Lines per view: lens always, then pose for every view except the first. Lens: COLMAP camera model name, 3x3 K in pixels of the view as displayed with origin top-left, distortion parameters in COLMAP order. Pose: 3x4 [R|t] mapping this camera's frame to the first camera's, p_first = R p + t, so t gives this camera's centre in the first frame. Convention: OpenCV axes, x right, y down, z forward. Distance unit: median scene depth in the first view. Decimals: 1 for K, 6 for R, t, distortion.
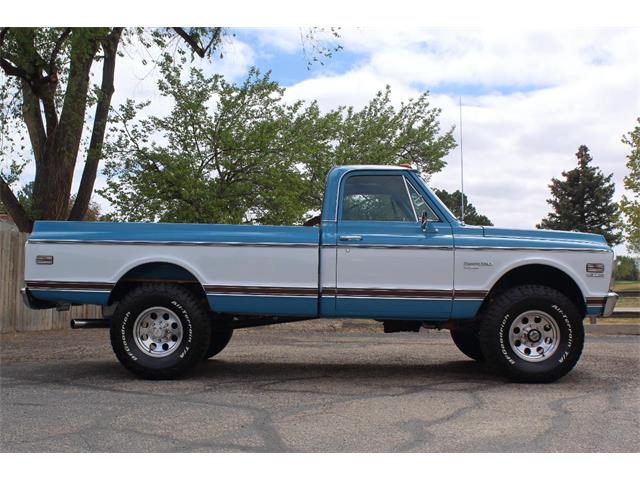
lens RADIAL K [[846.9, 0, 310.7], [0, 846.9, 260.1], [0, 0, 1]] dist [-0.091907, 0.064776]
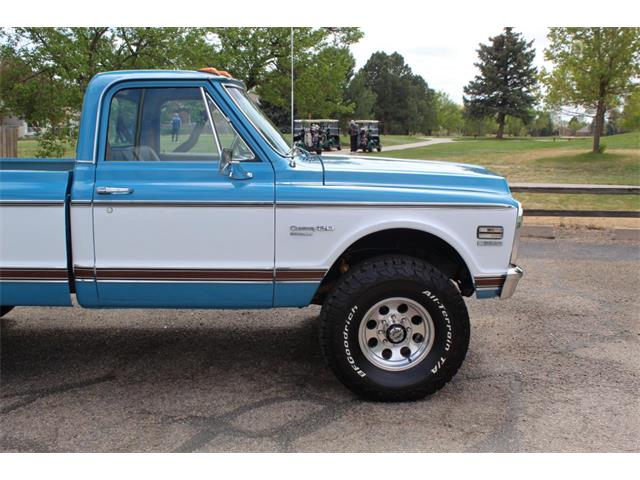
lens RADIAL K [[703.7, 0, 339.3], [0, 703.7, 240.4], [0, 0, 1]] dist [-0.100577, 0.046960]
pose [[0.996847, -0.015320, 0.077853, 0.174004], [0.000311, 0.981930, 0.189244, -0.087873], [-0.079345, -0.188623, 0.978839, 0.458072]]
